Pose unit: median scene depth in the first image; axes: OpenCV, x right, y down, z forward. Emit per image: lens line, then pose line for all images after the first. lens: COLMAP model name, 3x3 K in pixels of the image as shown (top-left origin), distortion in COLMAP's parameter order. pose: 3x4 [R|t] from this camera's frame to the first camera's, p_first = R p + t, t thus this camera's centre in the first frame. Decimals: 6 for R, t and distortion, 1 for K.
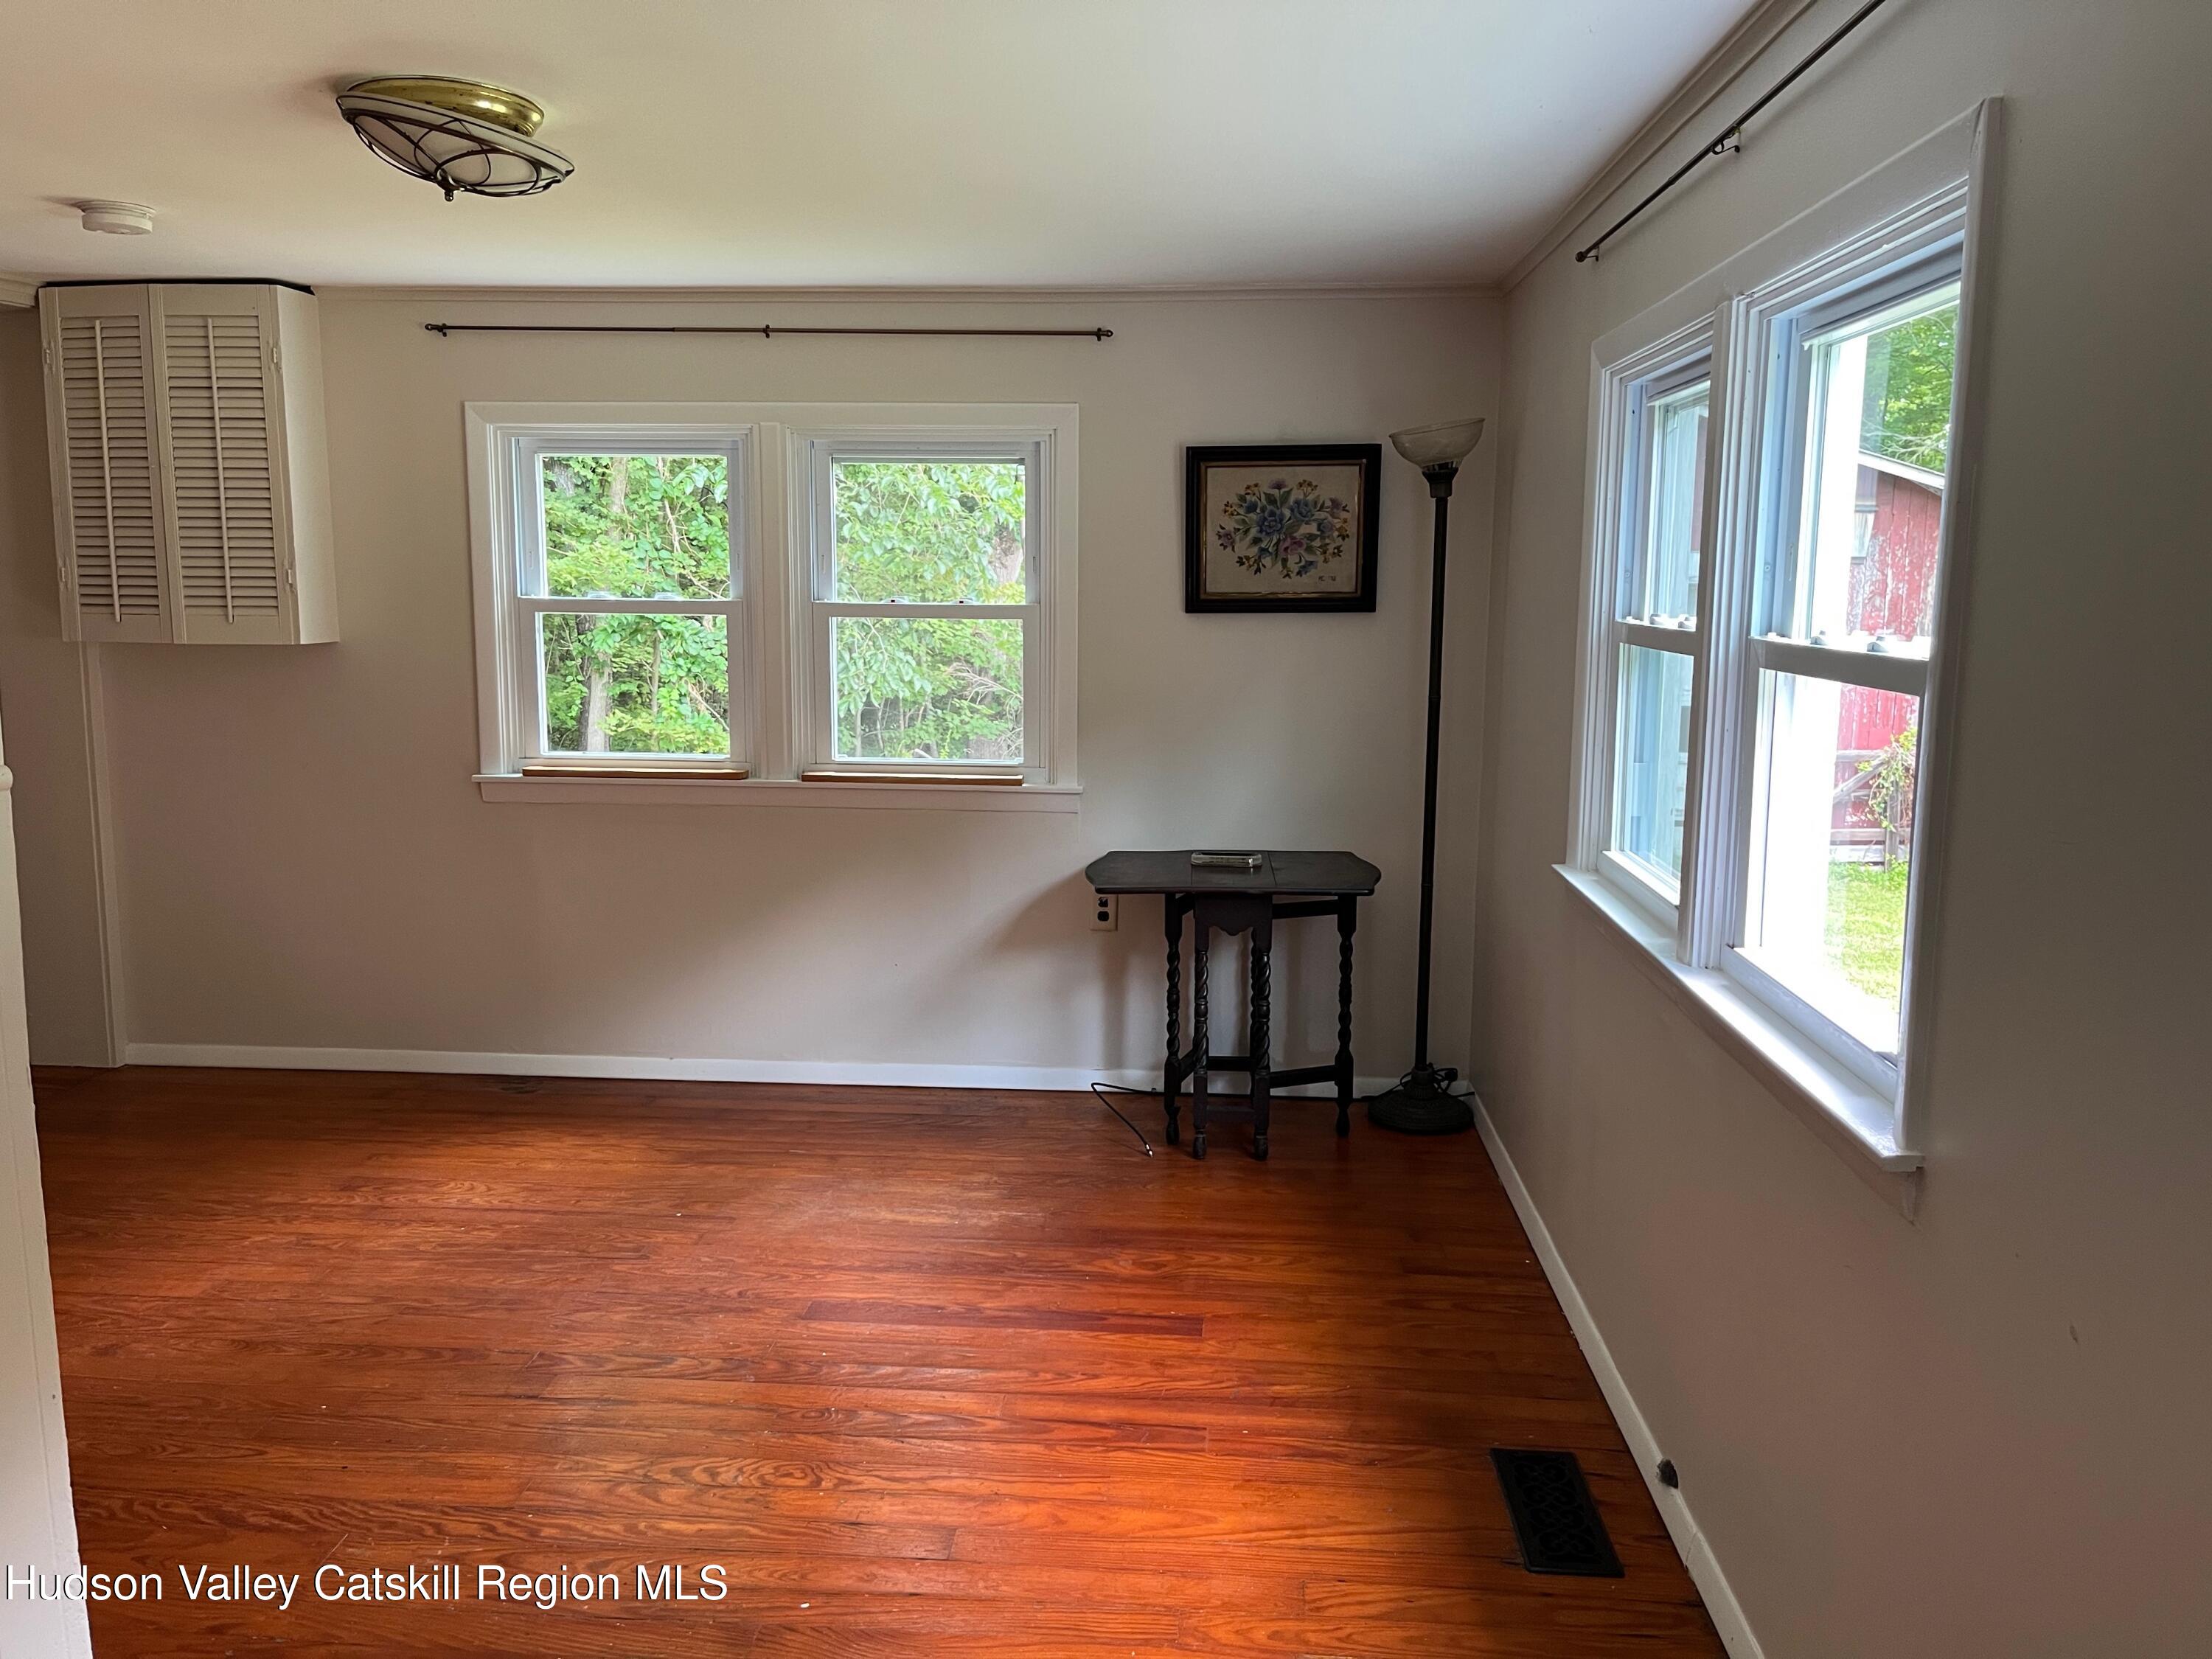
lens RADIAL K [[1667.7, 0, 1104.8], [0, 1667.7, 827.7], [0, 0, 1]] dist [0.052497, -0.070107]
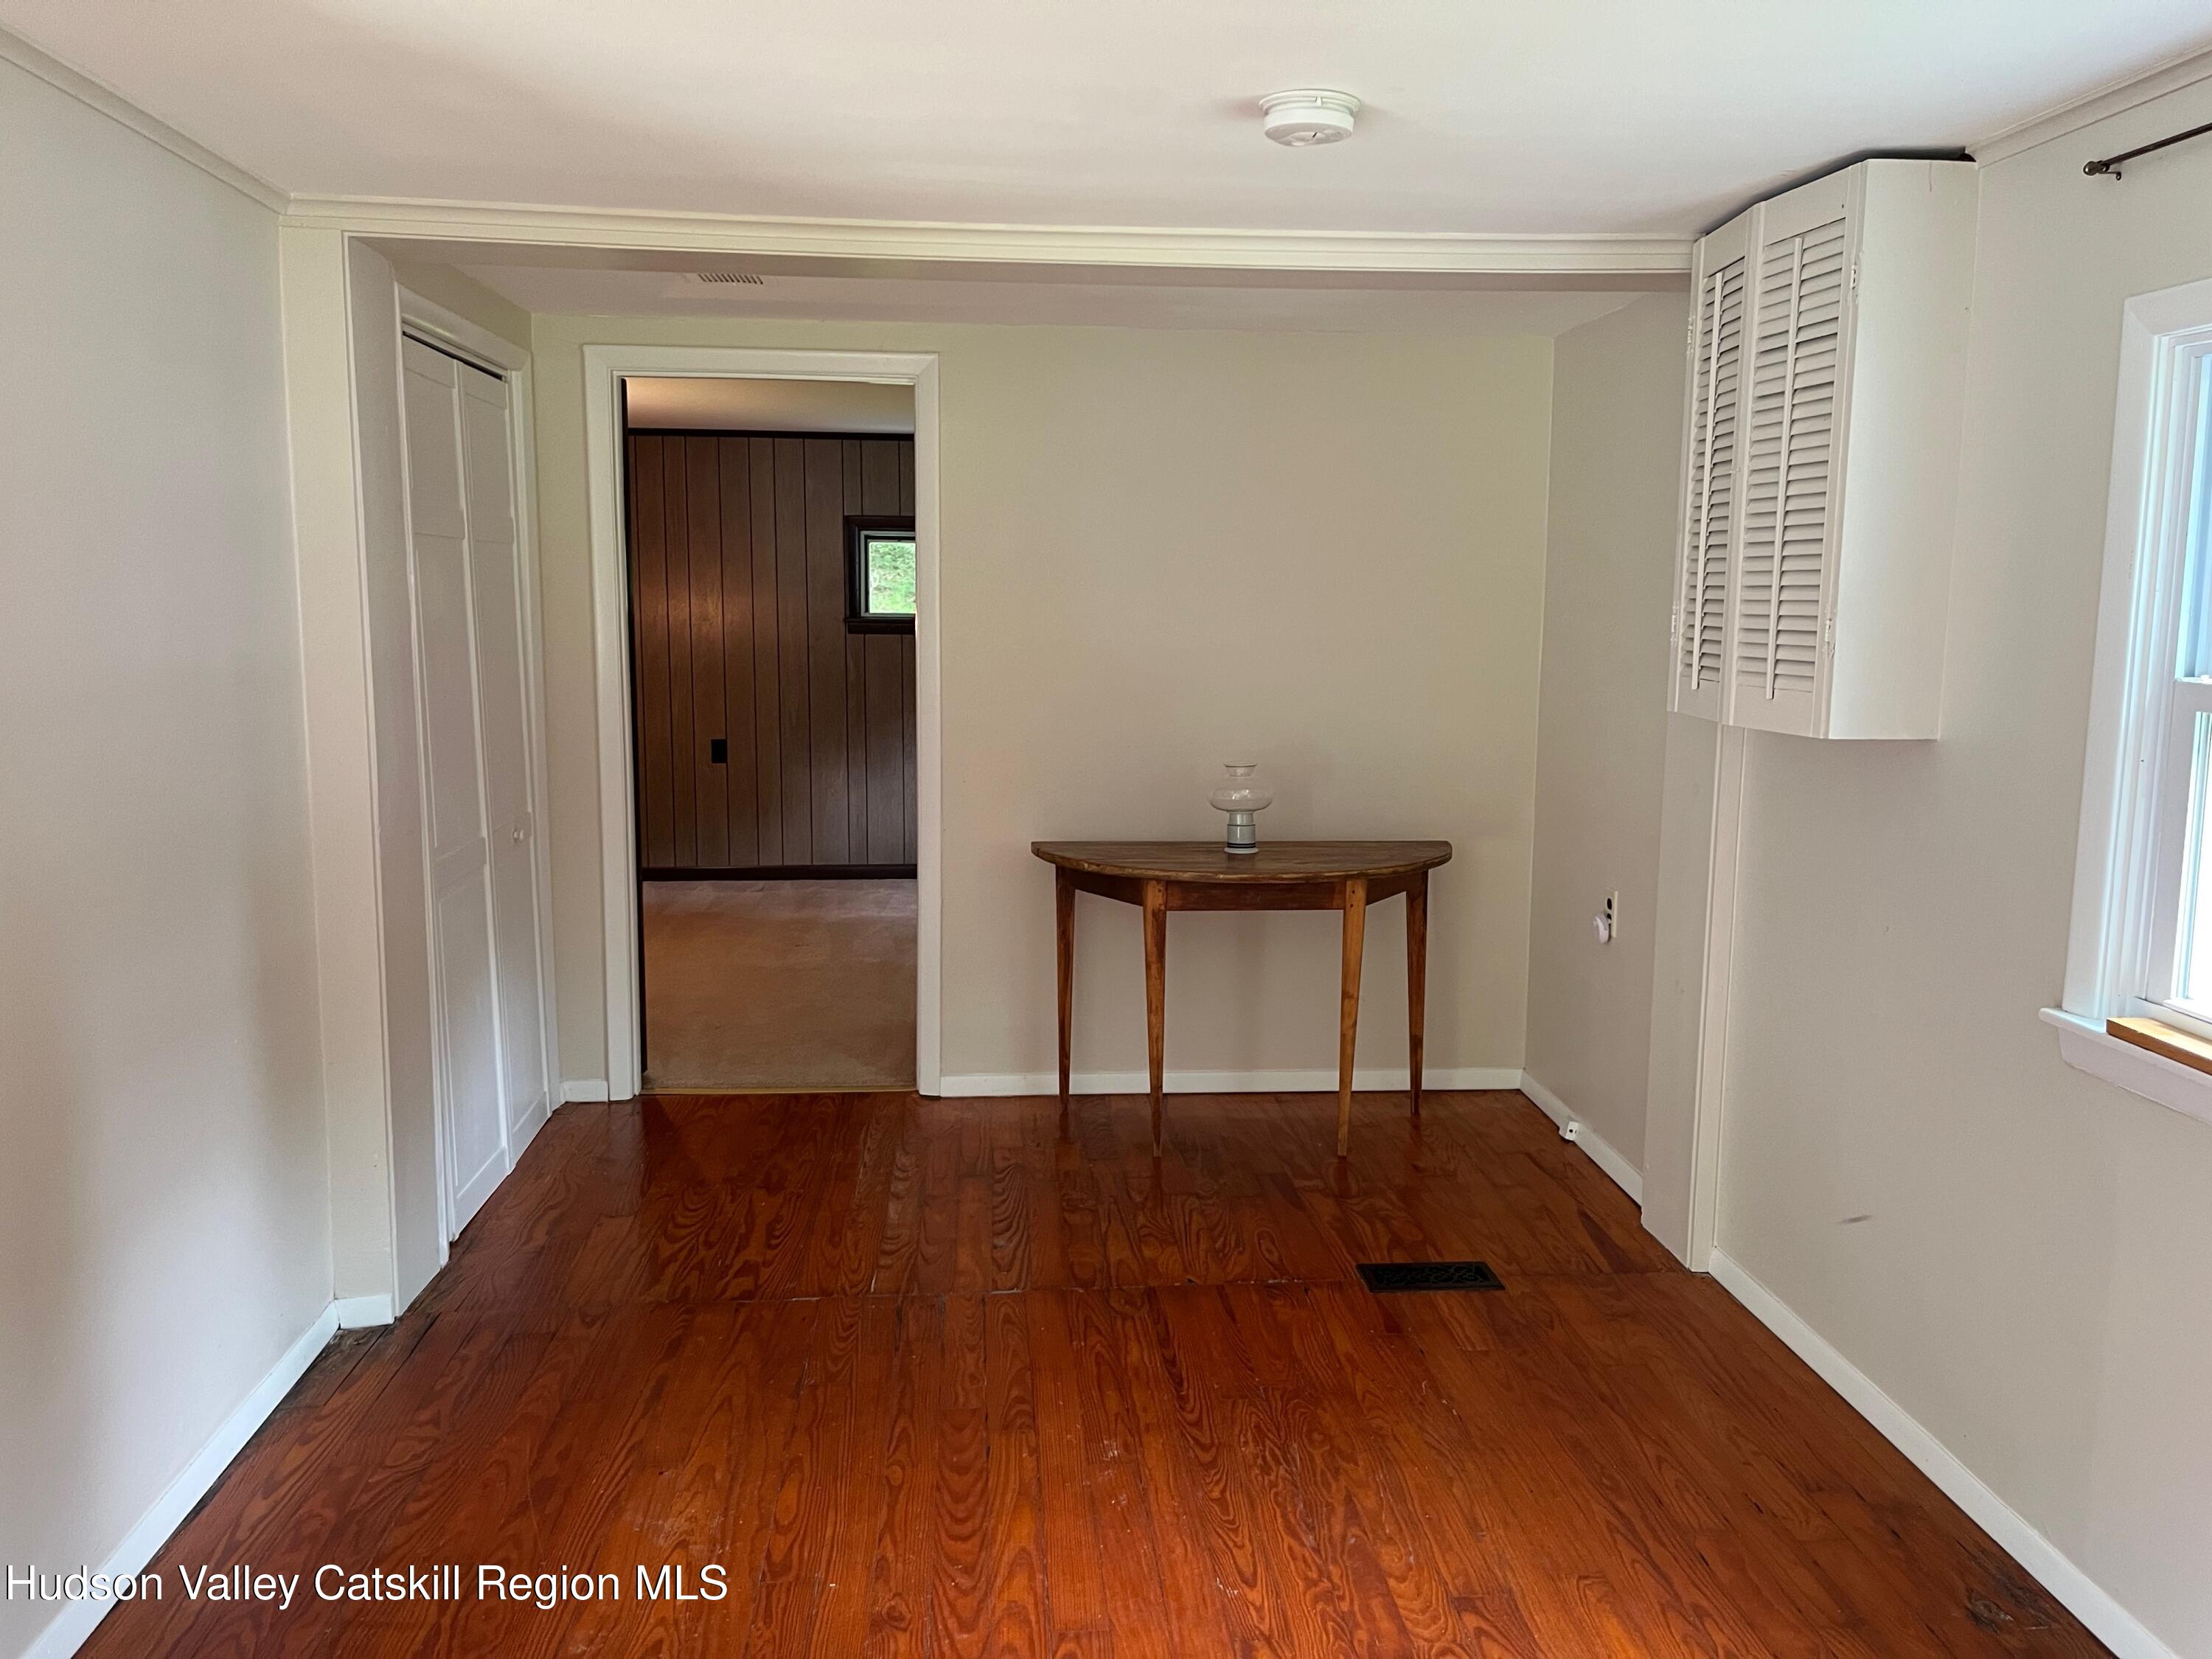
lens RADIAL K [[1667.7, 0, 1108.8], [0, 1667.7, 816.7], [0, 0, 1]] dist [0.052497, -0.070107]
pose [[0.153717, 0.129222, -0.979629, 0.095142], [-0.153269, 0.982531, 0.105555, -0.106041], [0.976156, 0.133921, 0.170837, 0.636012]]
